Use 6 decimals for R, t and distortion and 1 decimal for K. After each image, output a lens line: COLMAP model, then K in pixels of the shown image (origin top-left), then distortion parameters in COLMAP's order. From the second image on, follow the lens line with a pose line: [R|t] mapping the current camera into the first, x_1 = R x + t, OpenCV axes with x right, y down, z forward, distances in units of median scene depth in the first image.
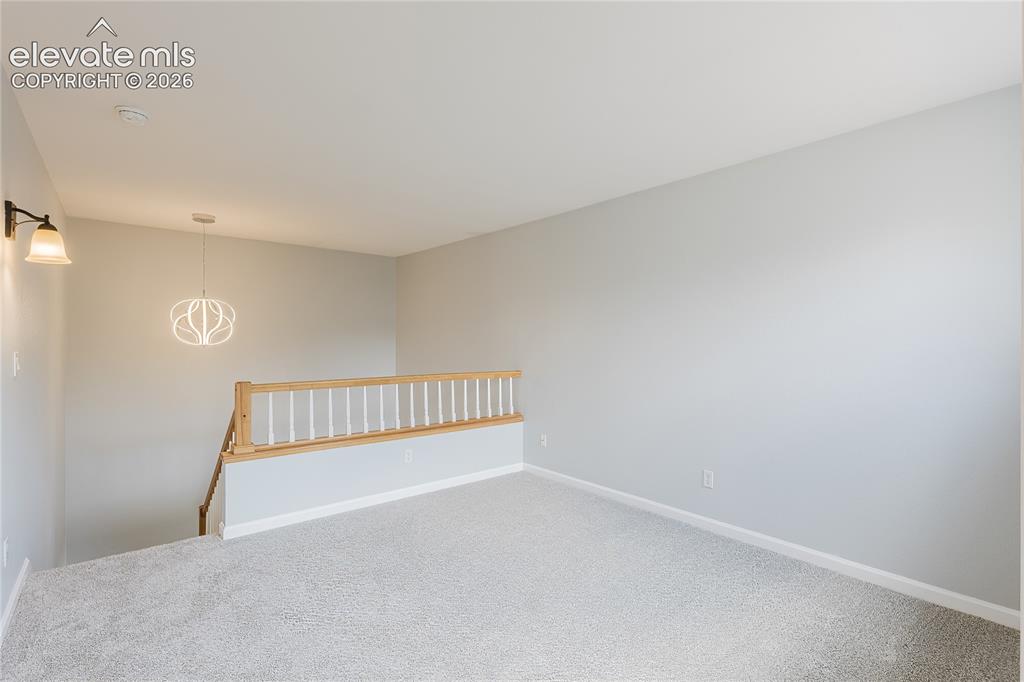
lens RADIAL K [[459.1, 0, 512.0], [0, 459.1, 341.0], [0, 0, 1]] dist [0.001733, 0.000164]
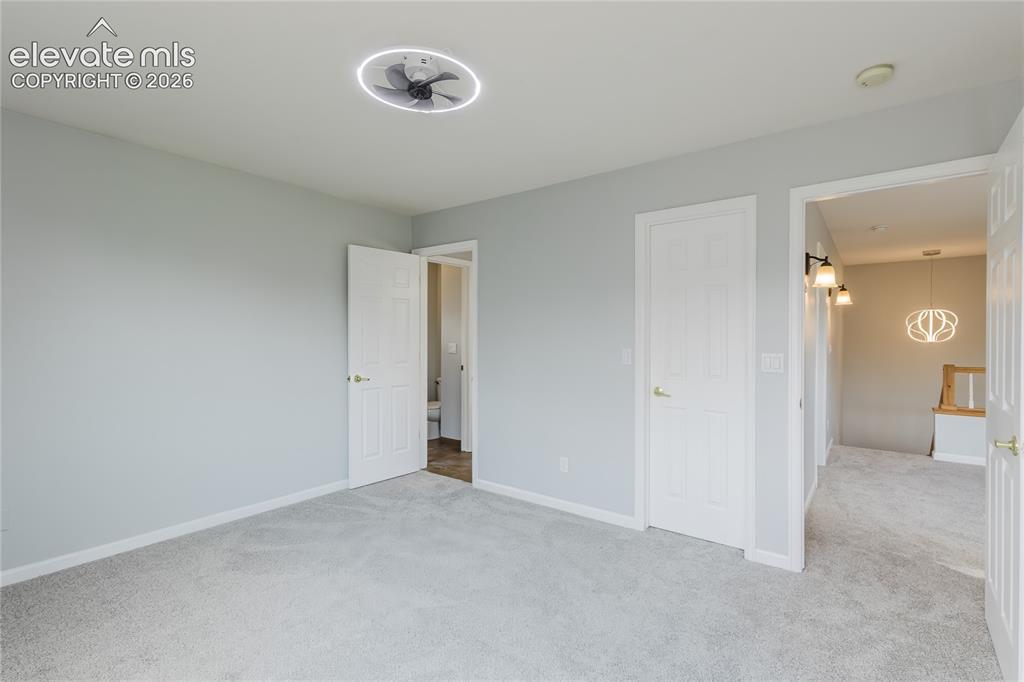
lens RADIAL K [[459.1, 0, 512.0], [0, 459.1, 341.0], [0, 0, 1]] dist [0.001733, 0.000164]
pose [[0.197725, 0.002190, -0.980255, 0.461814], [-0.004908, 0.999987, 0.001244, 0.009333], [0.980245, 0.004565, 0.197733, -0.541384]]
